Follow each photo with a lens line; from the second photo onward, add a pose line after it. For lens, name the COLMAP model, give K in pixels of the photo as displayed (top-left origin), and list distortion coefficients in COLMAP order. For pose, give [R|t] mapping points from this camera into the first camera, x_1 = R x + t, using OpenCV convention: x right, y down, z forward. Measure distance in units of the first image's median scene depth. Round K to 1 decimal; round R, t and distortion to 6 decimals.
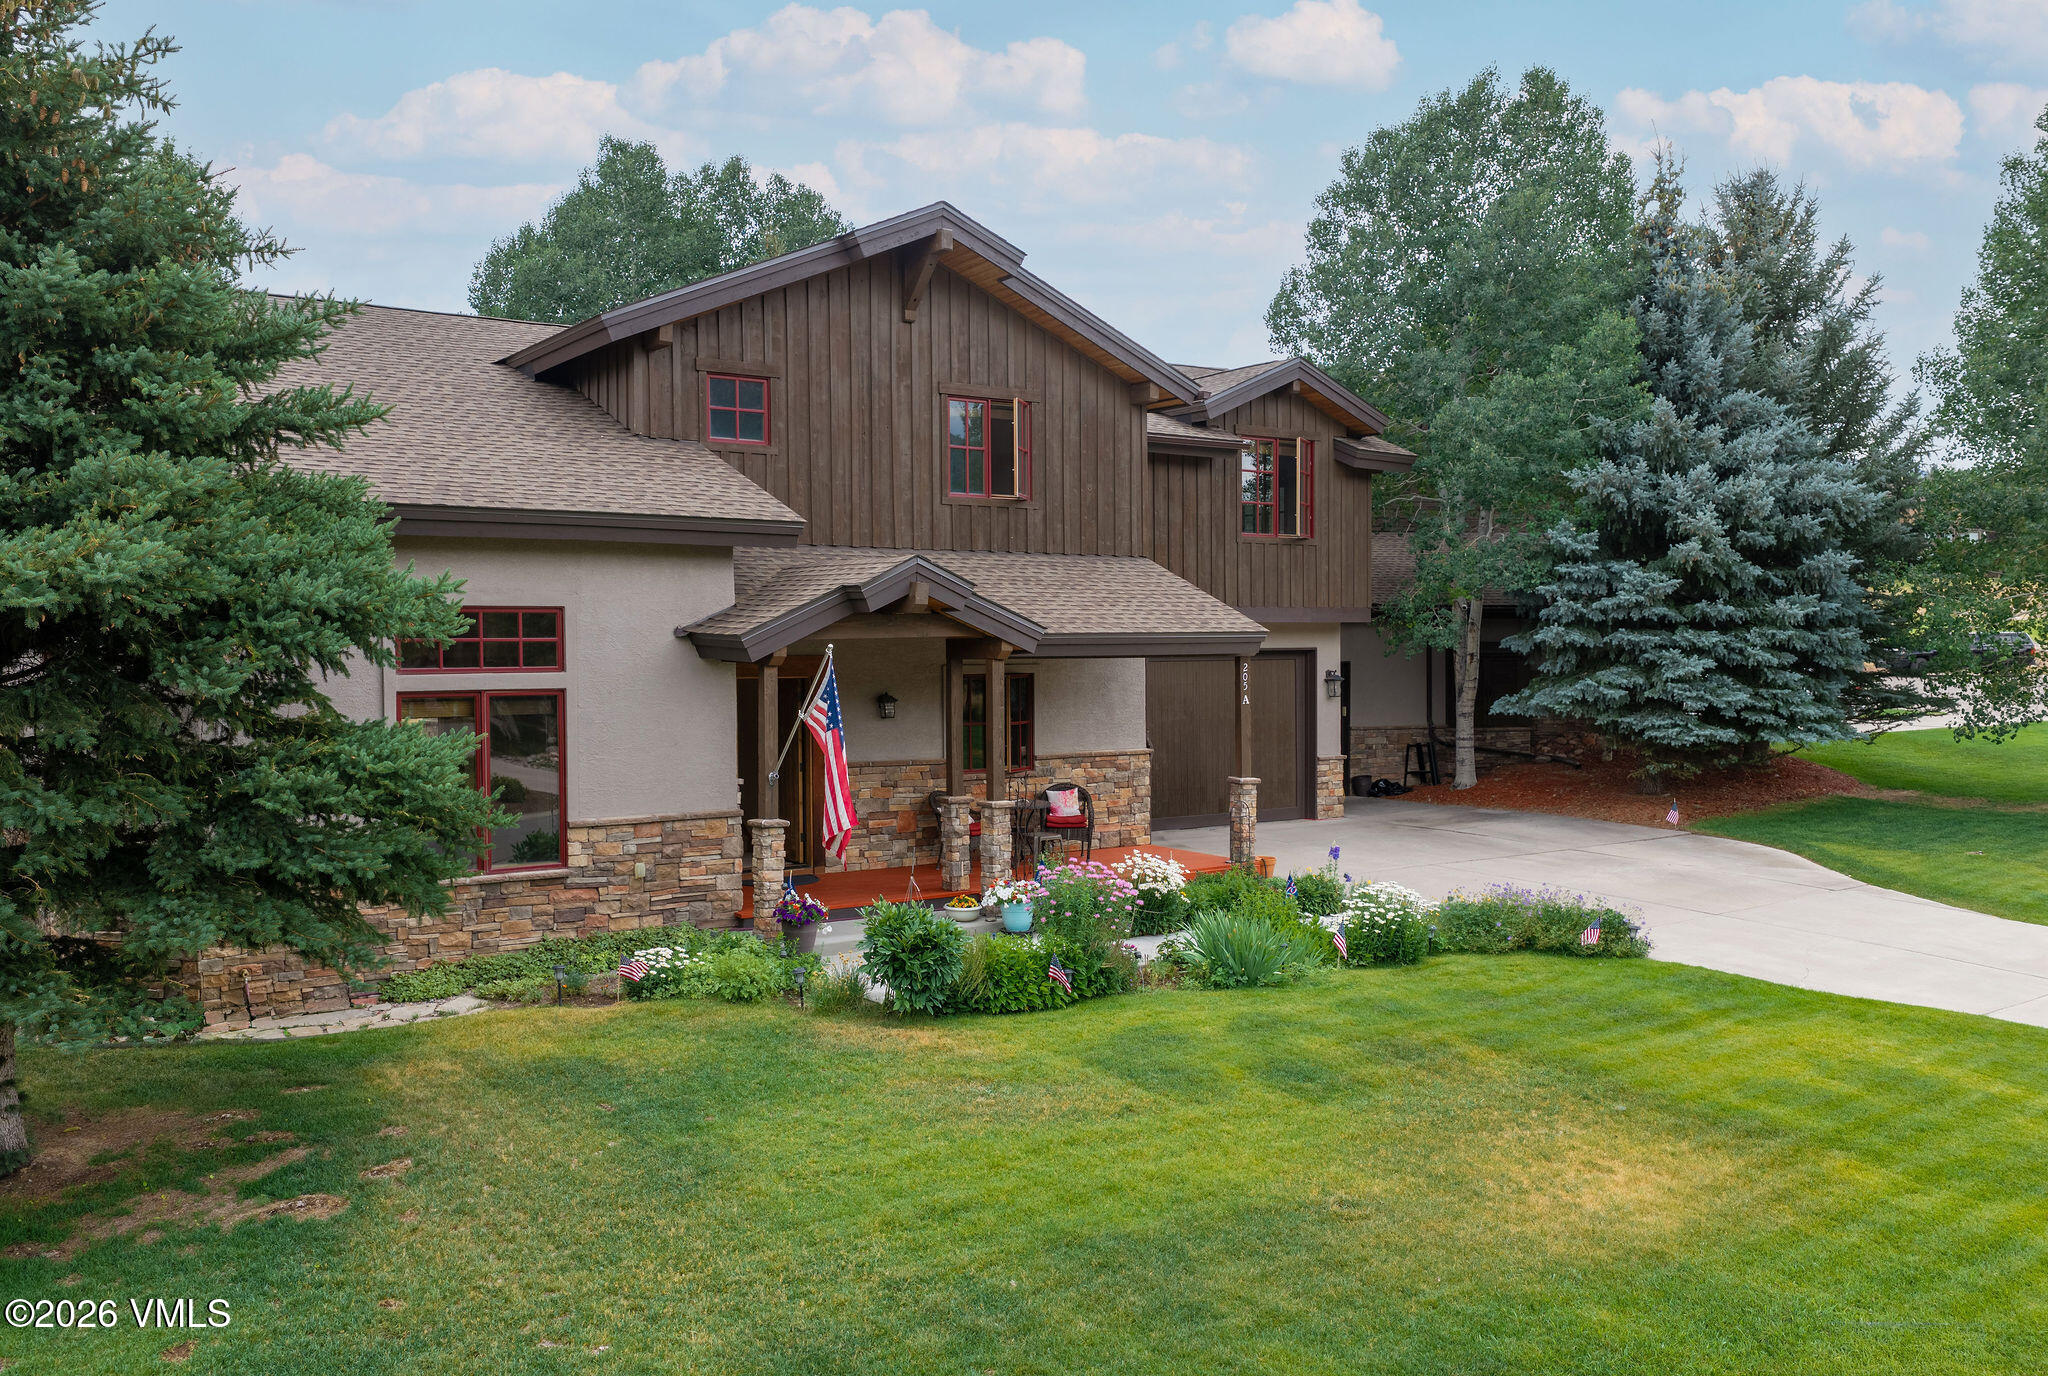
lens RADIAL K [[1711.1, 0, 1022.3], [0, 1711.1, 695.2], [0, 0, 1]] dist [0.015873, -0.012099]
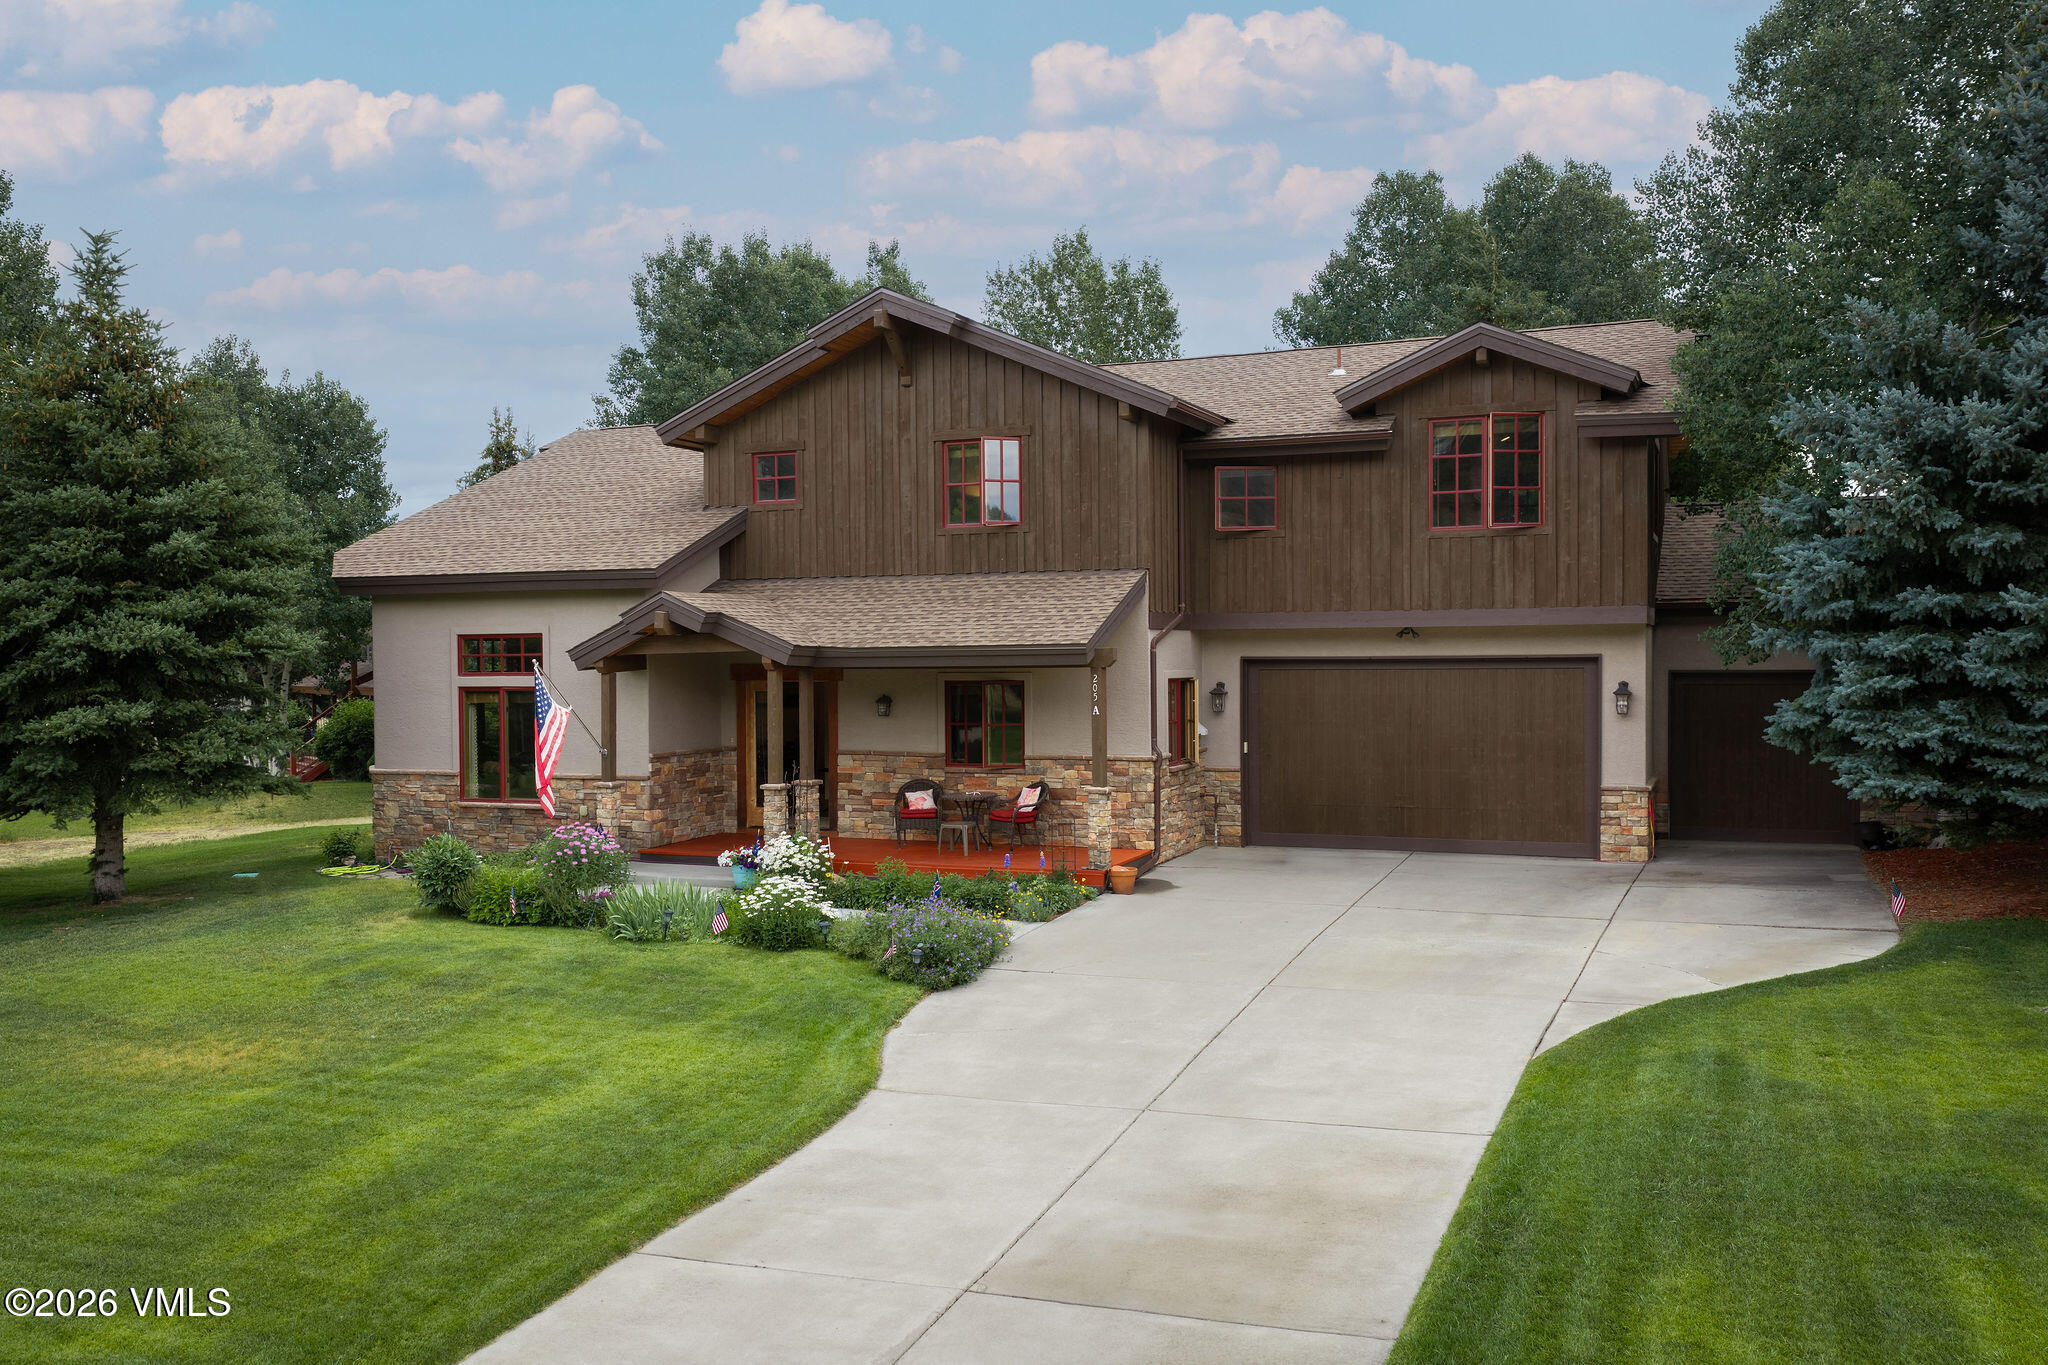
lens RADIAL K [[1711.1, 0, 1031.1], [0, 1711.1, 682.2], [0, 0, 1]] dist [0.015873, -0.012099]
pose [[0.512995, 0.017304, -0.858217, 0.999874], [-0.015349, 0.999822, 0.010984, -0.025110], [0.858255, 0.007538, 0.513169, 0.457683]]
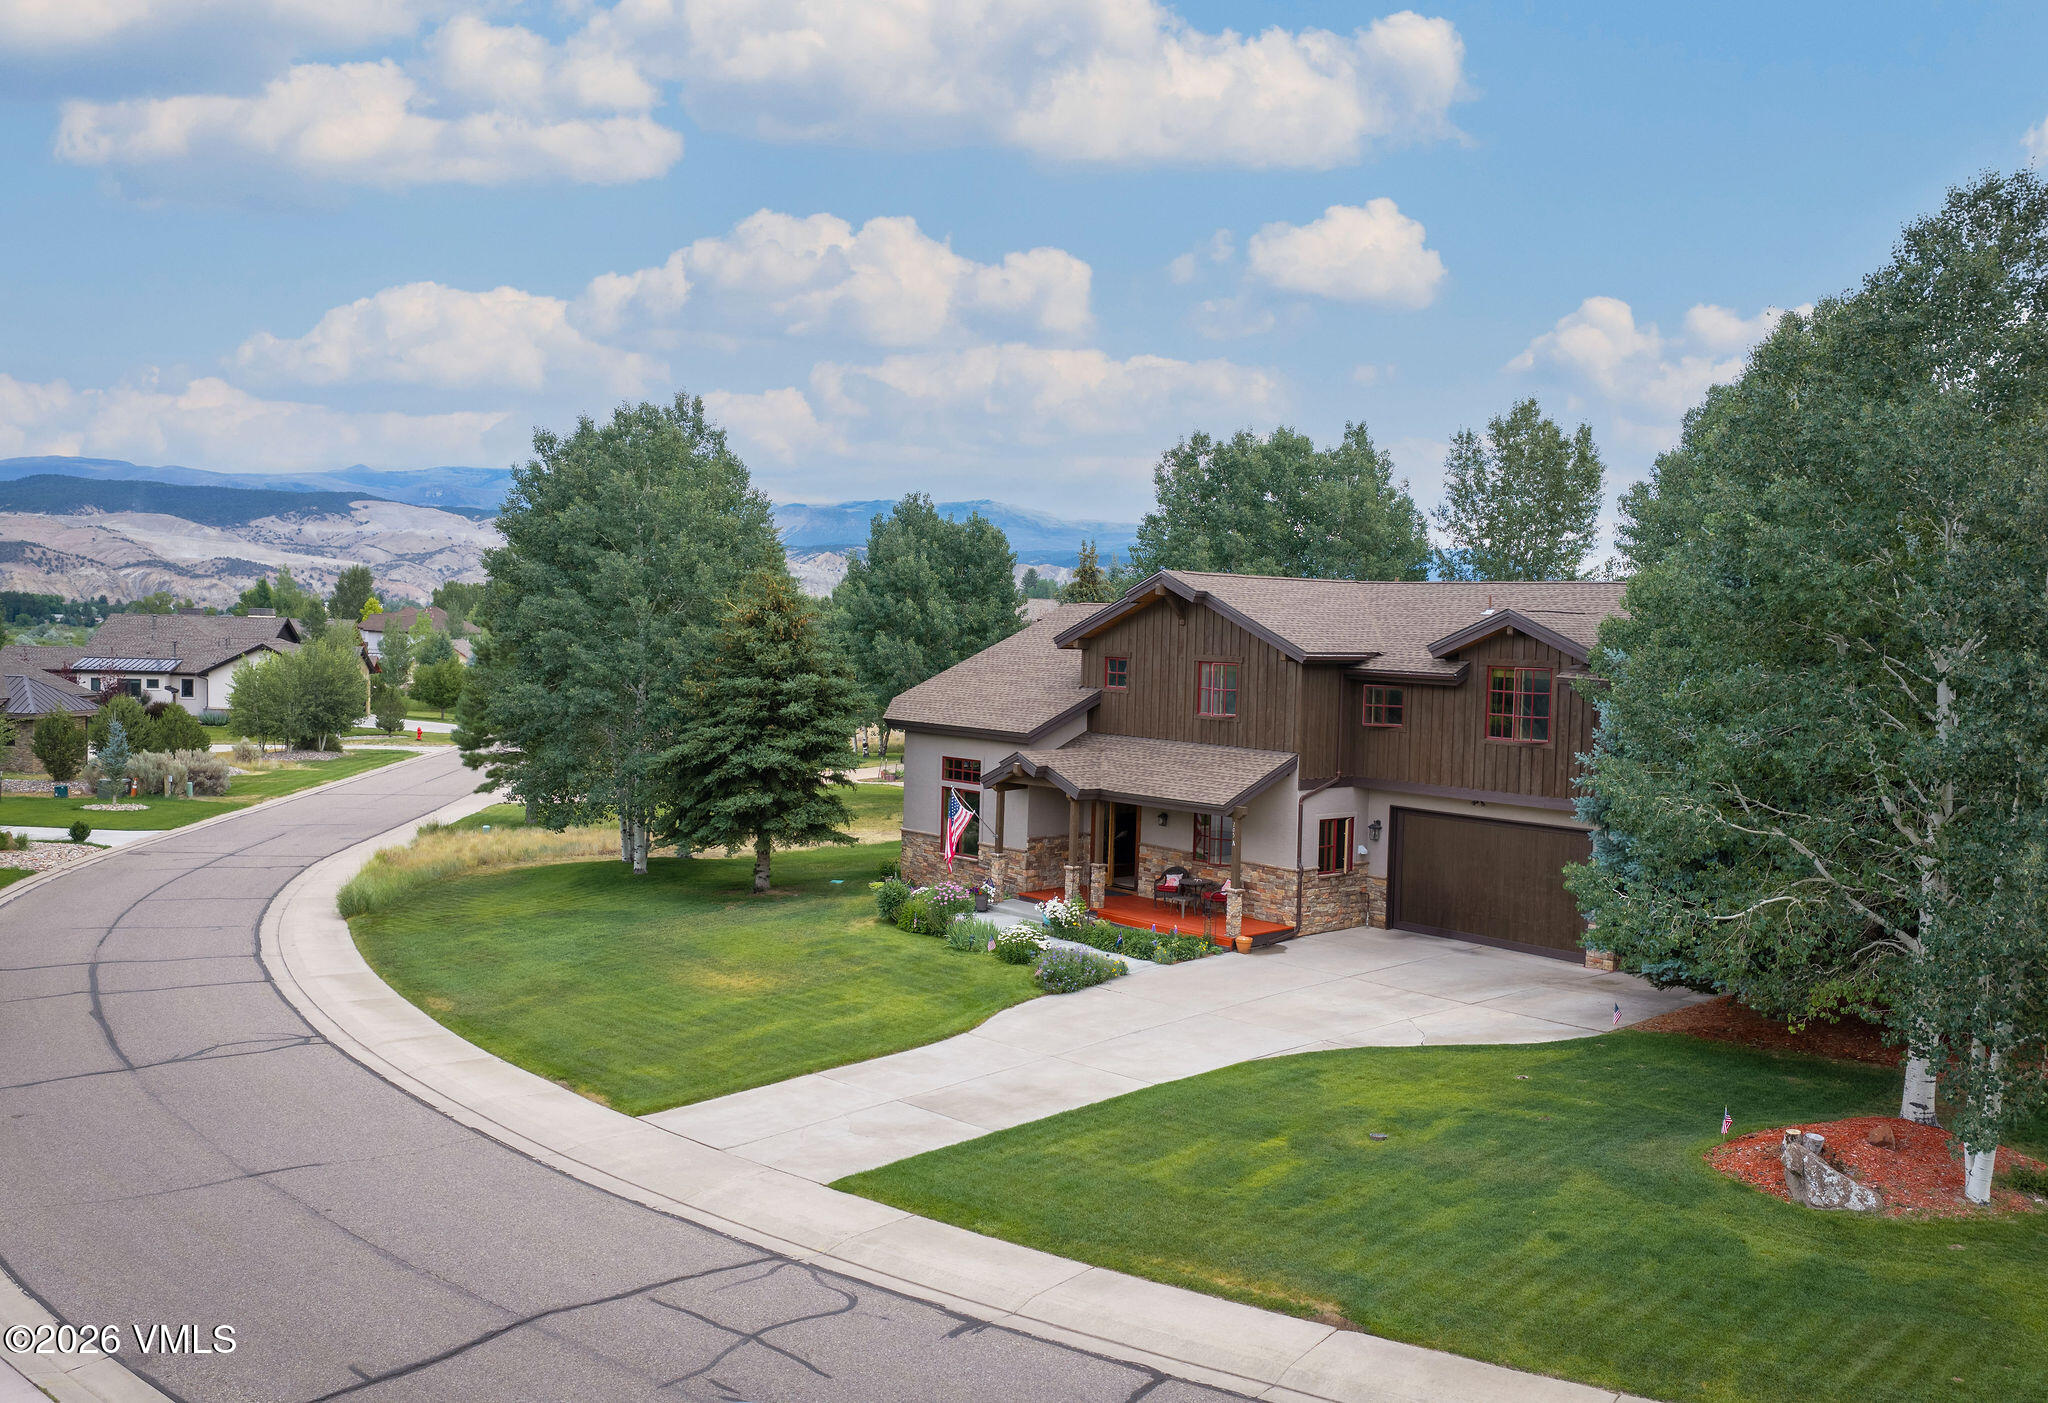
lens RADIAL K [[1738.9, 0, 1025.5], [0, 1738.9, 694.8], [0, 0, 1]] dist [0.048749, 0.001045]
pose [[0.082843, 0.052857, -0.995160, 1.880169], [-0.050325, 0.997540, 0.048794, -0.224980], [0.995291, 0.046039, 0.085299, 0.650194]]
